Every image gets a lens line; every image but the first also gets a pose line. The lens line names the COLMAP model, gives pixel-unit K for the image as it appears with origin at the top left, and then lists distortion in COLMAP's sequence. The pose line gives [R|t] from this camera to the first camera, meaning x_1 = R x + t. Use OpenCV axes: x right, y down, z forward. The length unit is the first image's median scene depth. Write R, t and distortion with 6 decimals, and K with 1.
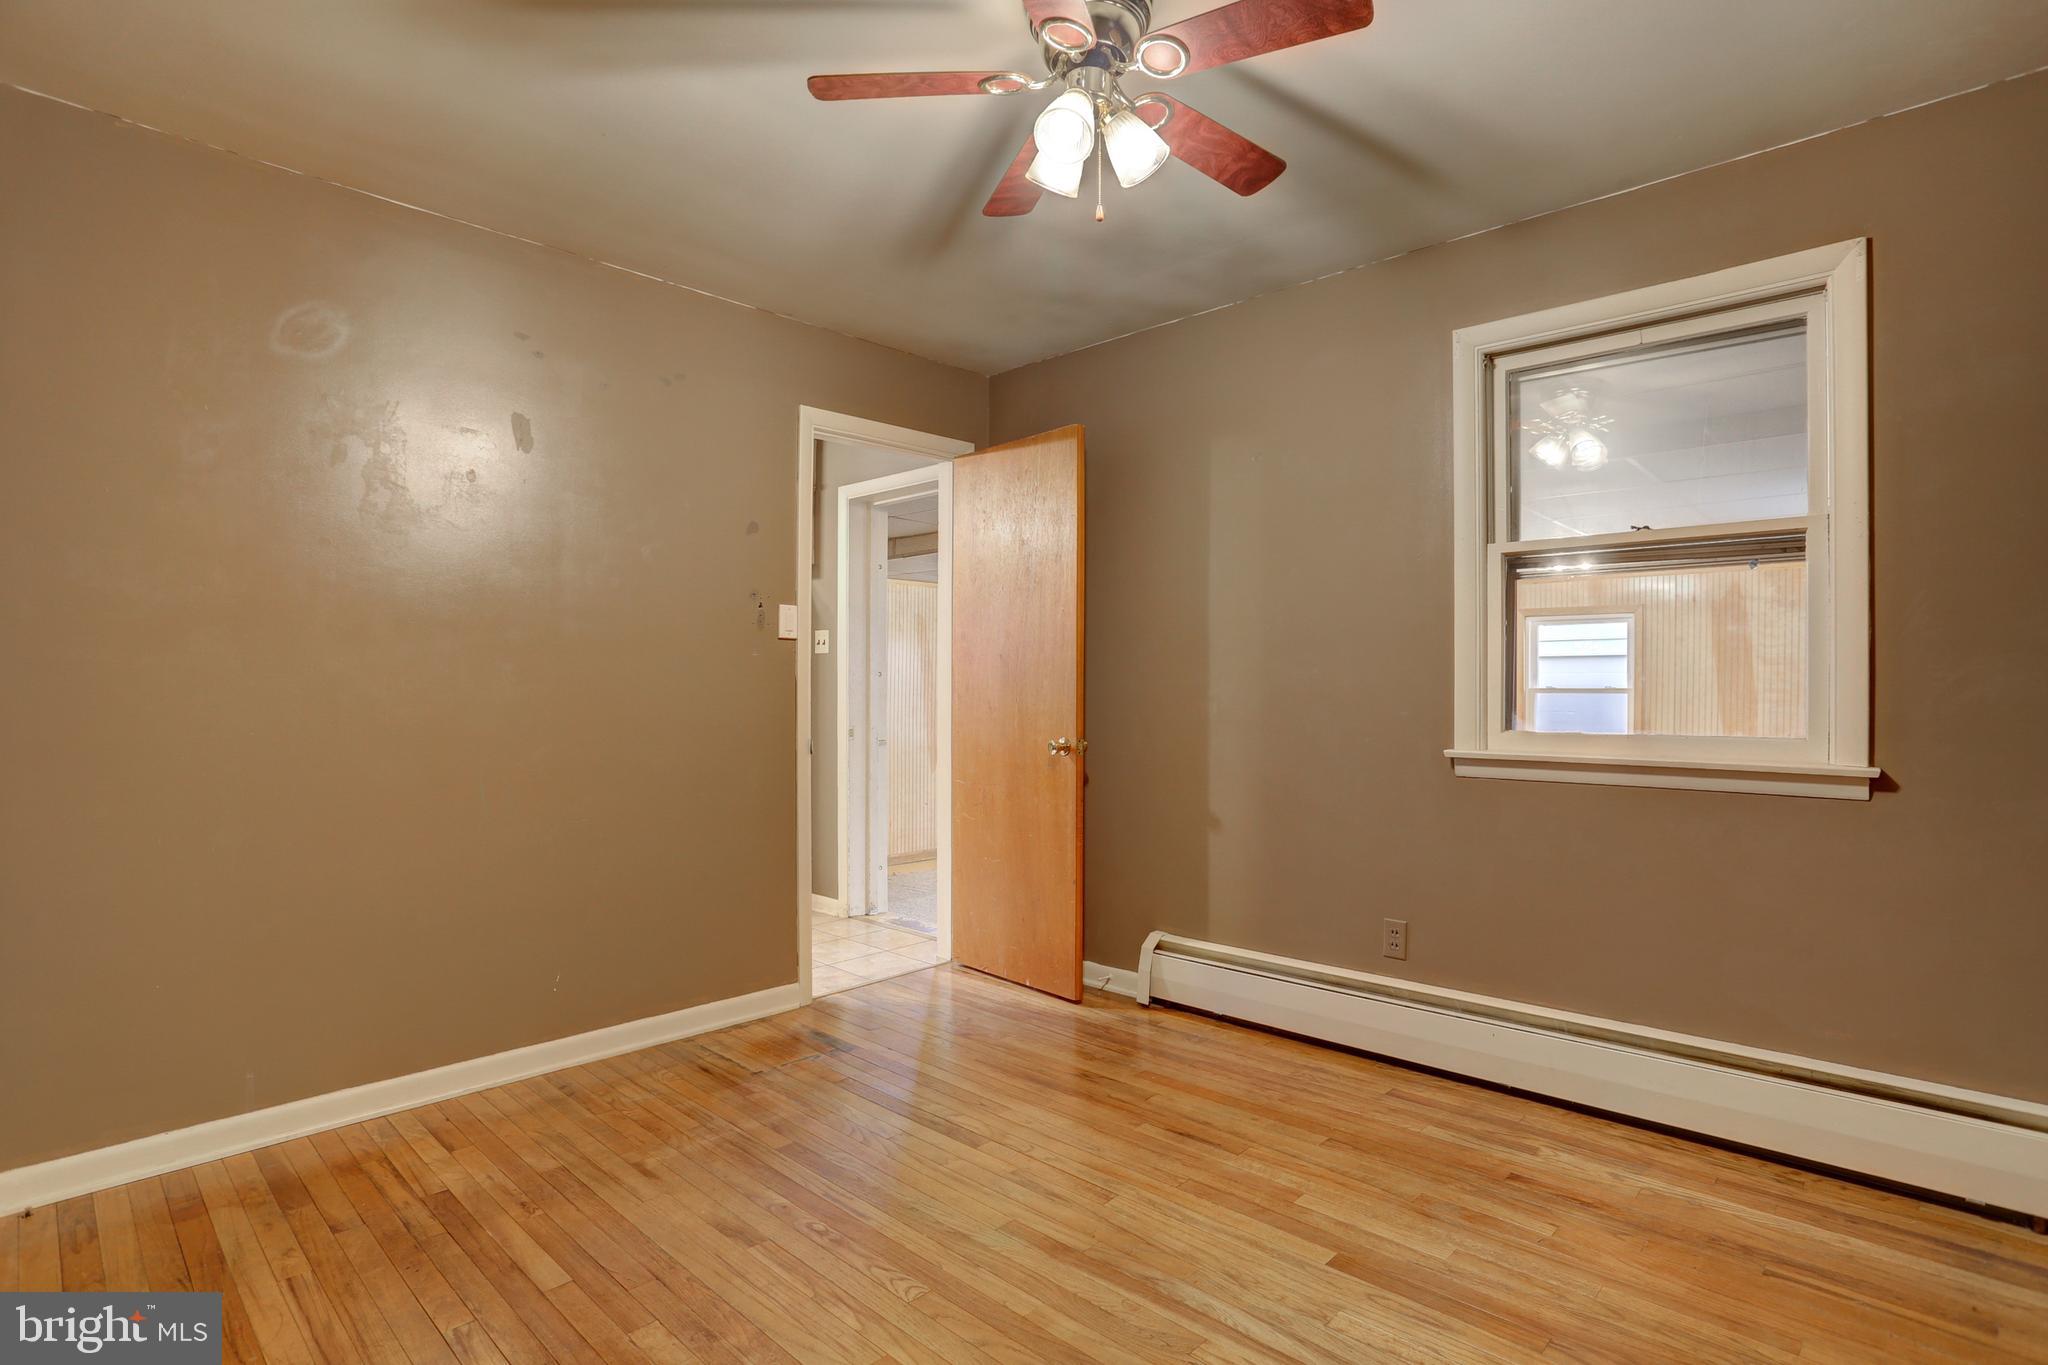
lens RADIAL K [[1002.3, 0, 1032.2], [0, 1002.3, 691.0], [0, 0, 1]] dist [-0.077297, 0.034151]
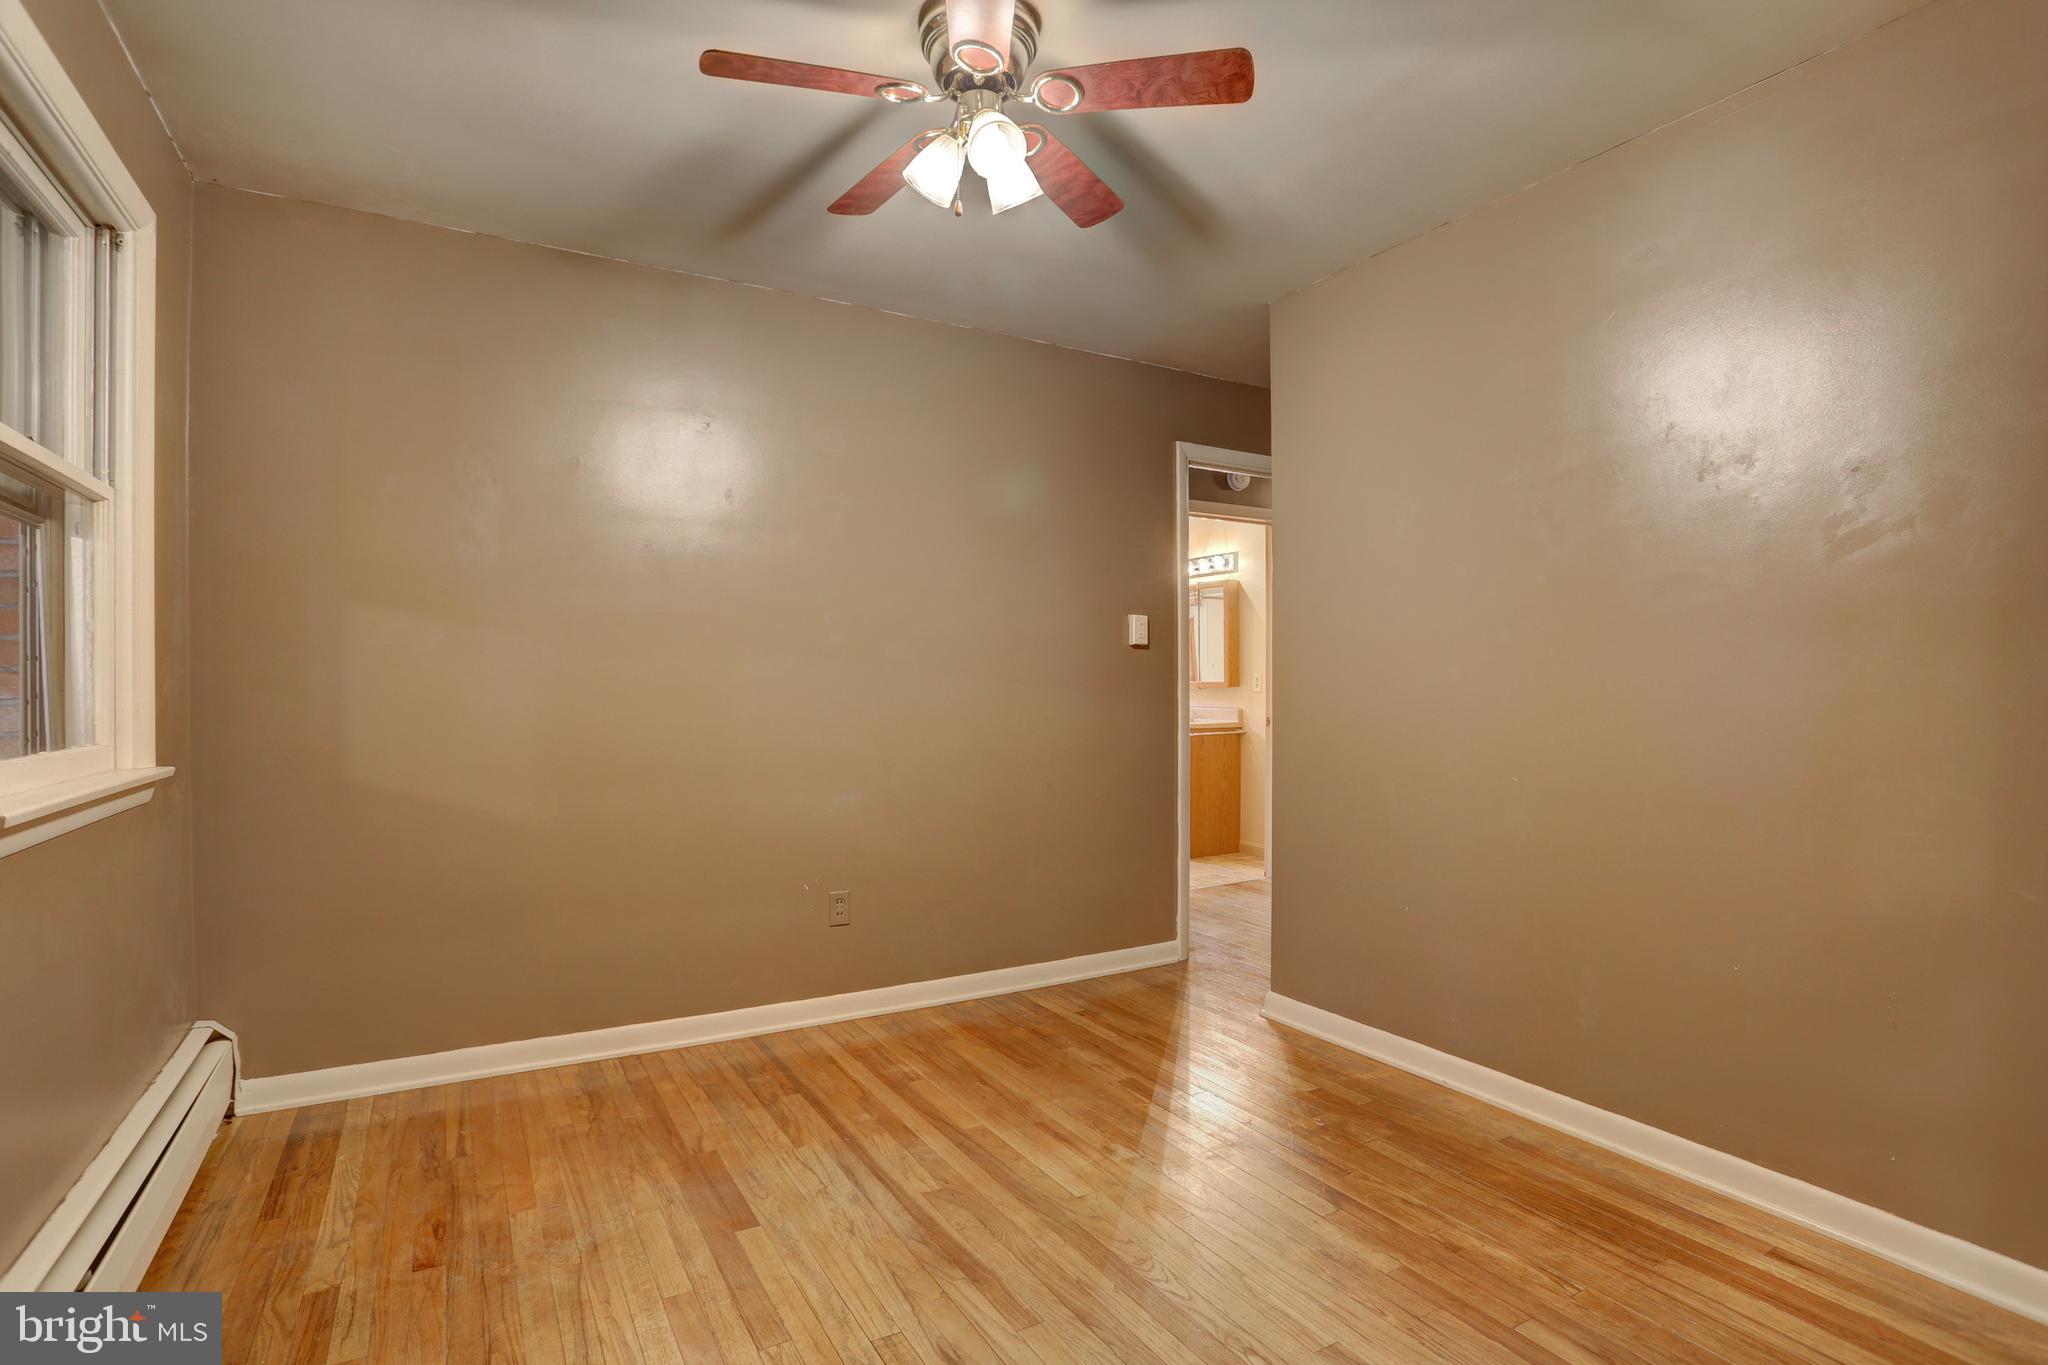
lens RADIAL K [[1002.3, 0, 1032.2], [0, 1002.3, 691.0], [0, 0, 1]] dist [-0.077297, 0.034151]
pose [[-0.965086, -0.001913, 0.261927, -0.260171], [-0.002197, 0.999997, -0.000788, 0.002809], [-0.261925, -0.001336, -0.965087, 1.914503]]
